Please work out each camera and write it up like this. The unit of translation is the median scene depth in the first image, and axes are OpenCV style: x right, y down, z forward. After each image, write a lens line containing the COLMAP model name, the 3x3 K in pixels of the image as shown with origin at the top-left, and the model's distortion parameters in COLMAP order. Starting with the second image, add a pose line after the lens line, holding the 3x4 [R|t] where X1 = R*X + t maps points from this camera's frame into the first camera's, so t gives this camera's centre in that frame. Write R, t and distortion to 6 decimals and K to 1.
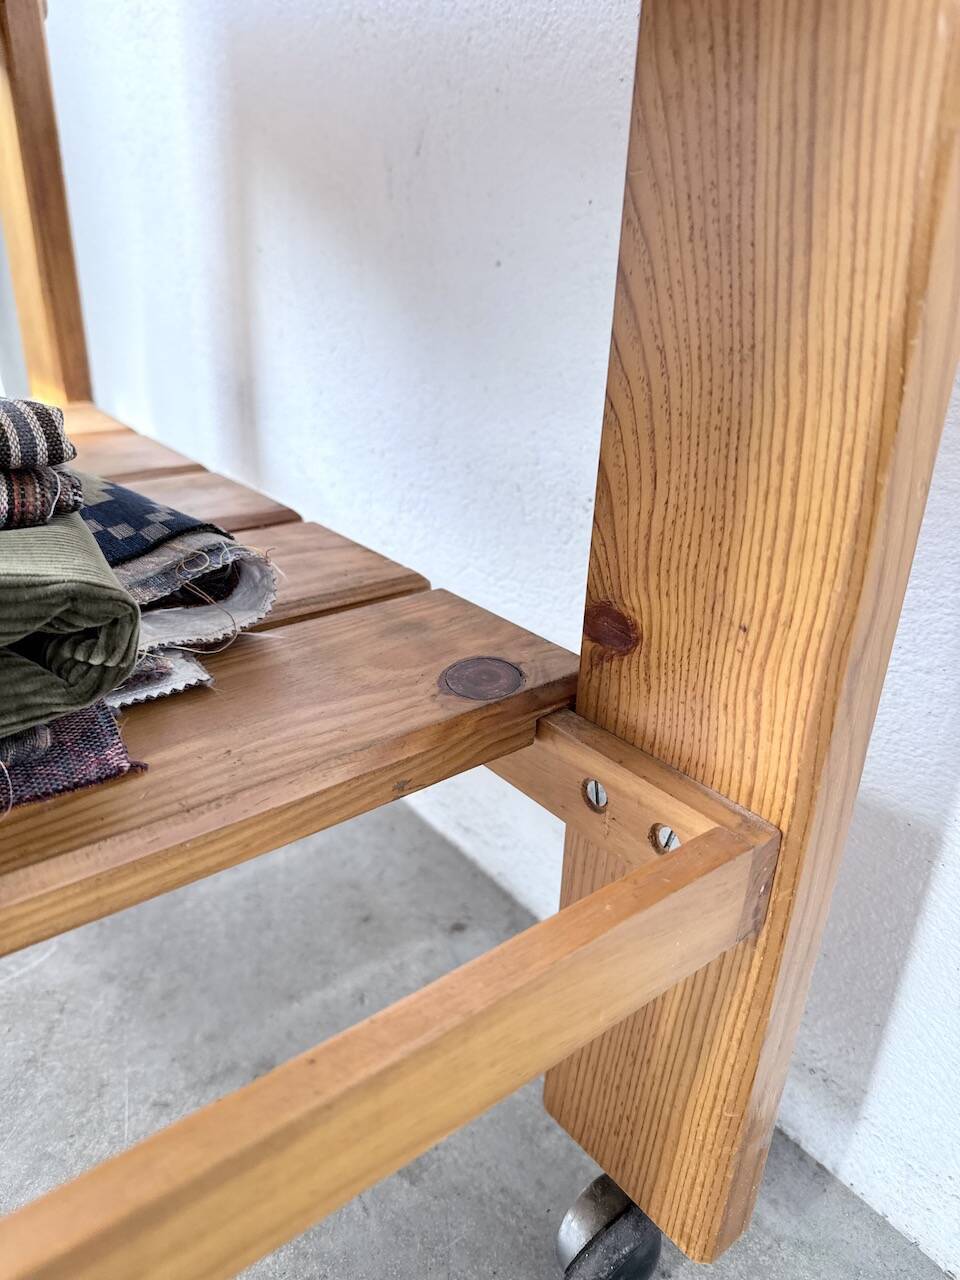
lens RADIAL K [[928.6, 0, 482.8], [0, 928.6, 642.4], [0, 0, 1]] dist [0.004303, -0.028016]
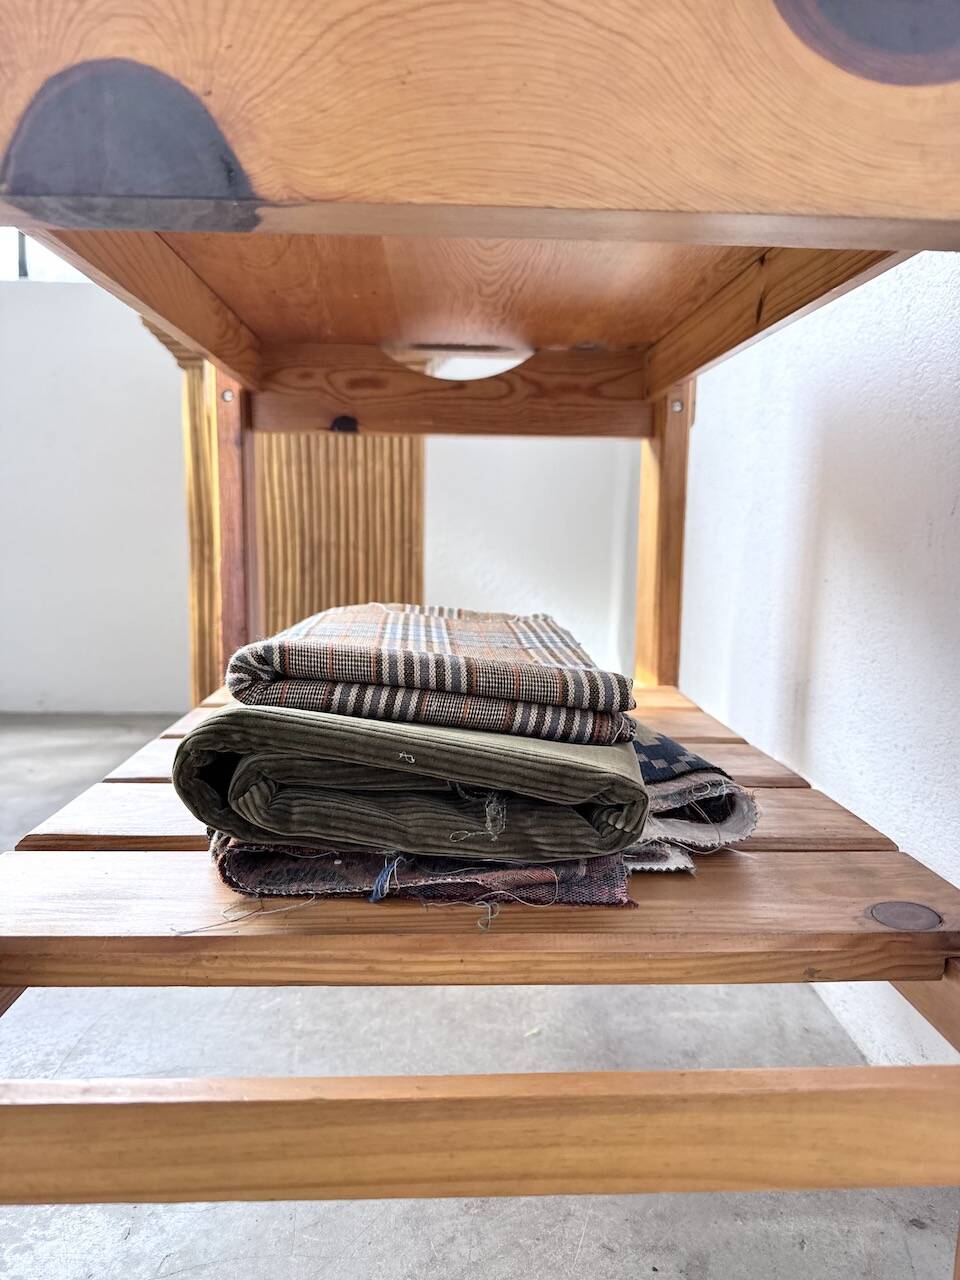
lens RADIAL K [[905.5, 0, 473.4], [0, 905.5, 631.5], [0, 0, 1]] dist [0.095485, -0.153306]
pose [[0.805948, 0.048659, -0.589983, 0.229483], [-0.236280, 0.940232, -0.245225, 0.113437], [0.542789, 0.337040, 0.769275, -0.367146]]
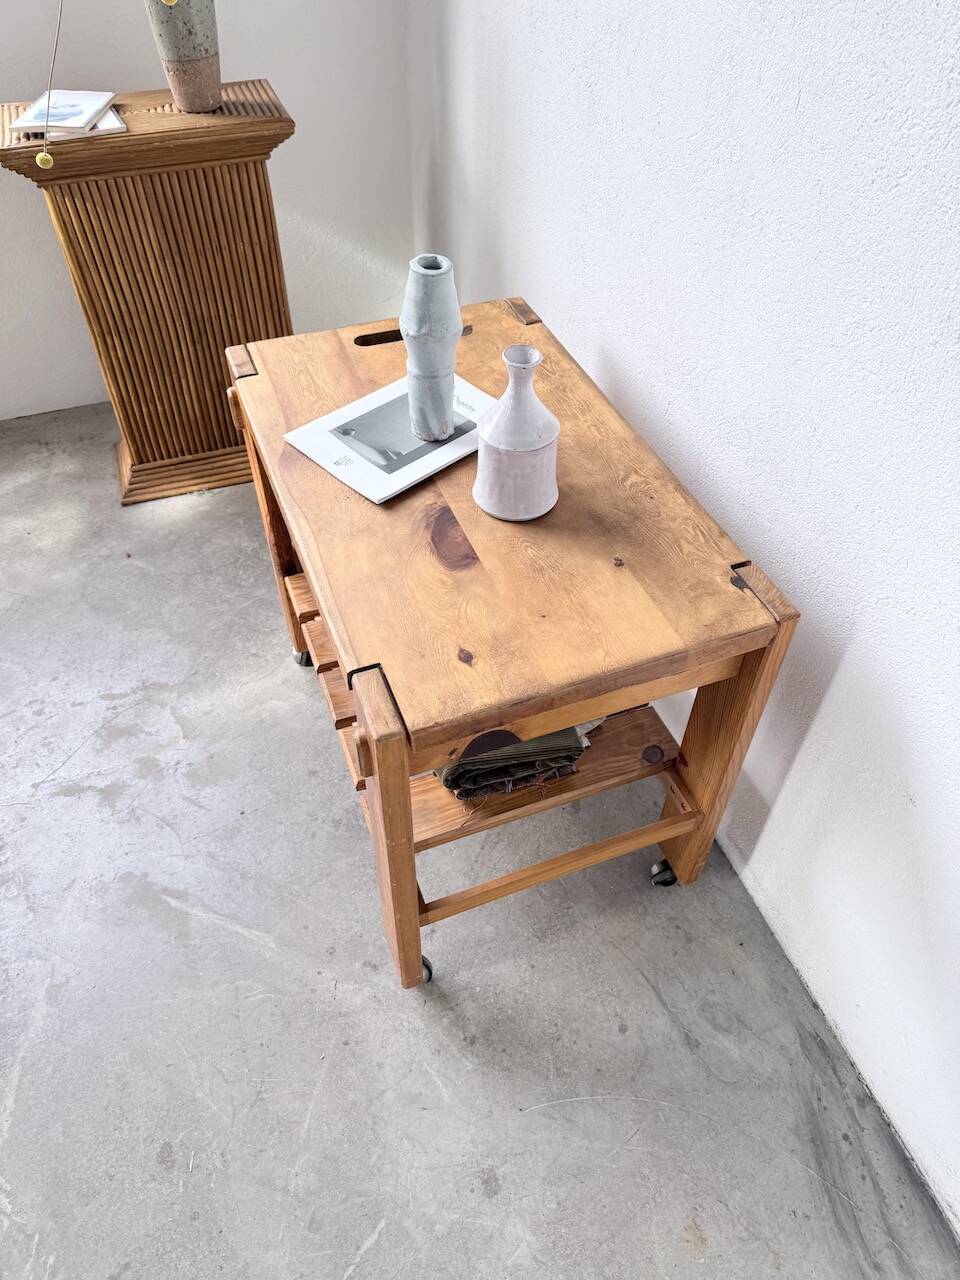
lens RADIAL K [[911.7, 0, 476.7], [0, 911.7, 636.6], [0, 0, 1]] dist [0.087929, -0.128471]
pose [[0.952852, 0.202733, -0.225769, 0.061451], [-0.104915, 0.918275, 0.381790, -1.874254], [0.284720, -0.340103, 0.896250, -2.650860]]
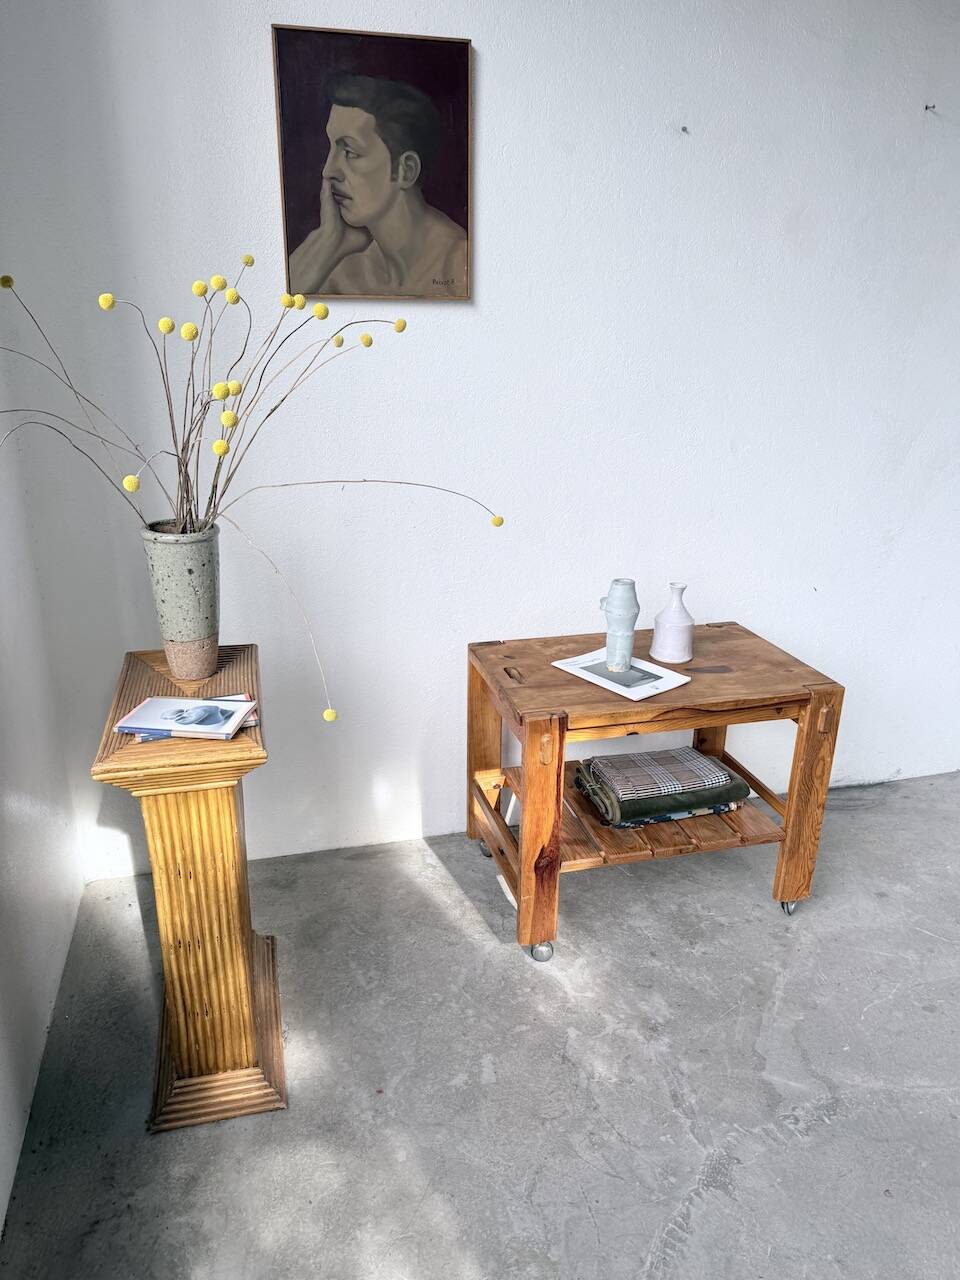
lens RADIAL K [[904.8, 0, 483.3], [0, 904.8, 640.9], [0, 0, 1]] dist [0.068395, -0.104223]
pose [[0.380202, -0.339979, 0.860152, -7.047589], [0.376553, 0.906326, 0.191786, -3.020806], [-0.844781, 0.250975, 0.472606, -1.434987]]
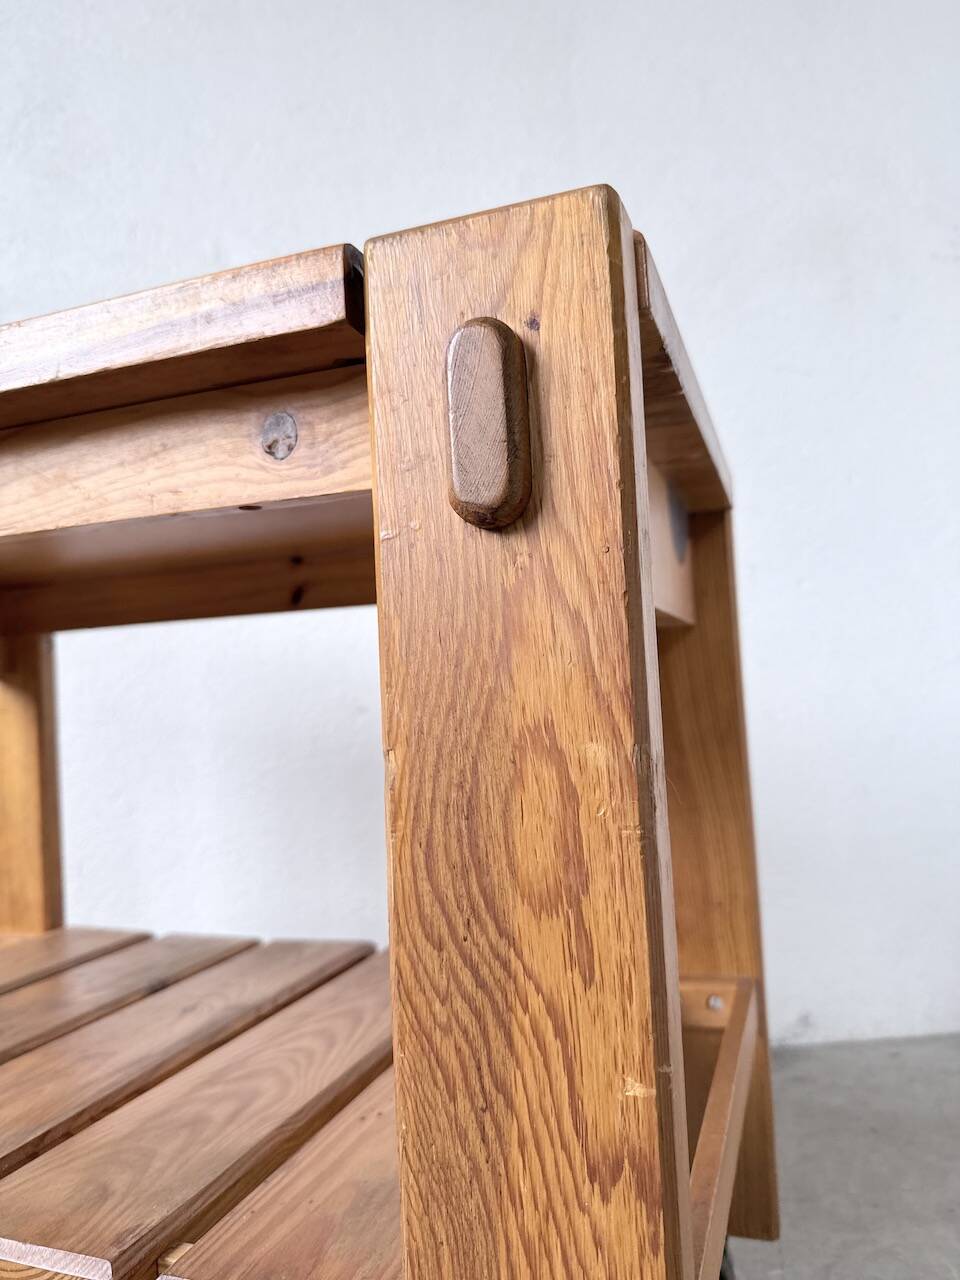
lens RADIAL K [[928.6, 0, 482.8], [0, 928.6, 642.4], [0, 0, 1]] dist [0.004303, -0.028016]
pose [[0.843409, -0.039405, 0.535825, -1.350899], [0.291704, 0.871098, -0.395092, 0.142435], [-0.451187, 0.489527, 0.746186, -0.880472]]
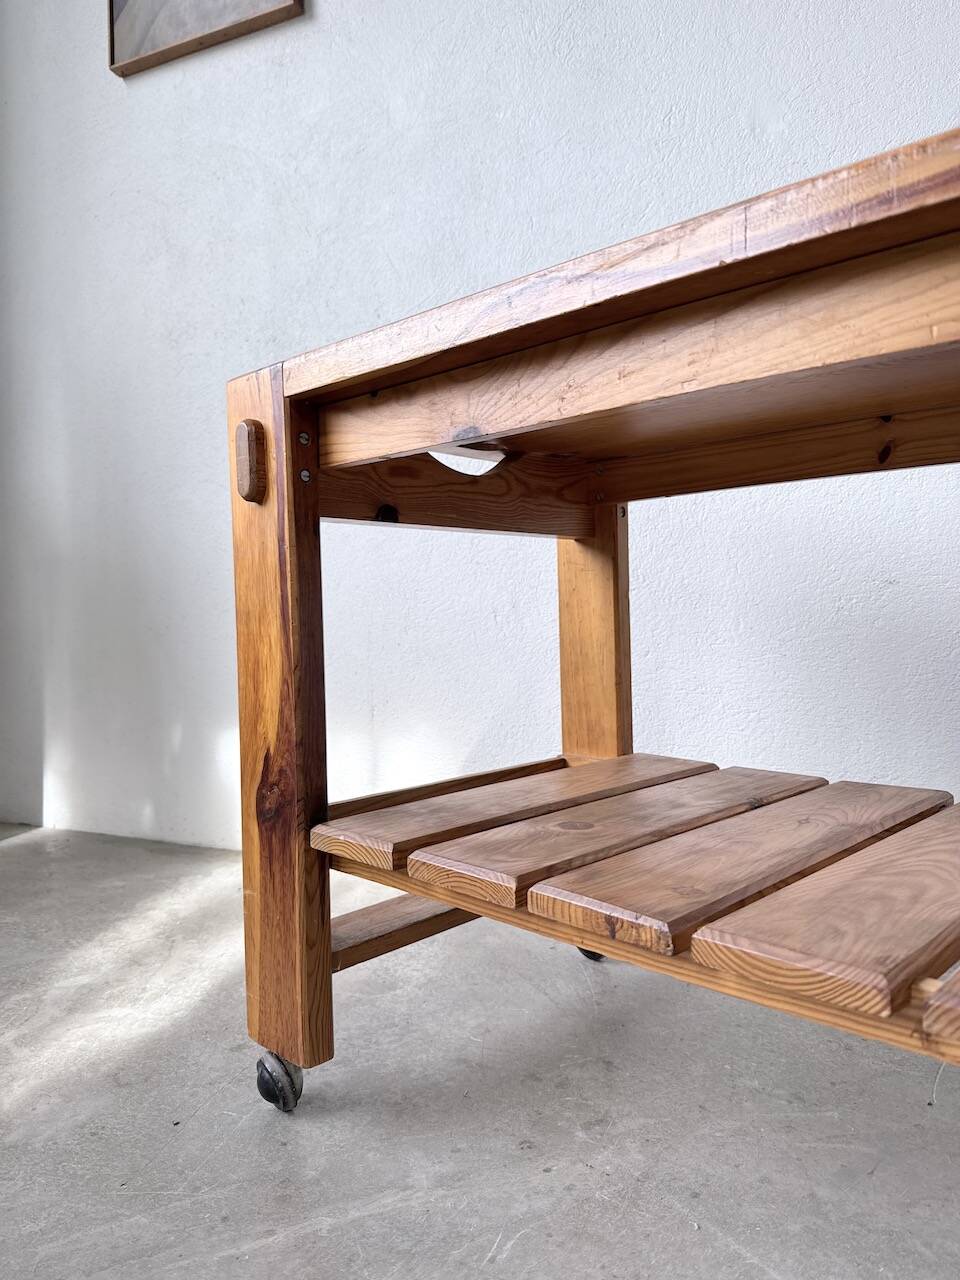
lens RADIAL K [[914.9, 0, 486.3], [0, 914.9, 646.0], [0, 0, 1]] dist [-0.003833, -0.005991]
pose [[0.989687, -0.048303, 0.134858, -1.881177], [0.096083, 0.922090, -0.374858, 0.222596], [-0.106245, 0.383949, 0.917221, -0.833093]]
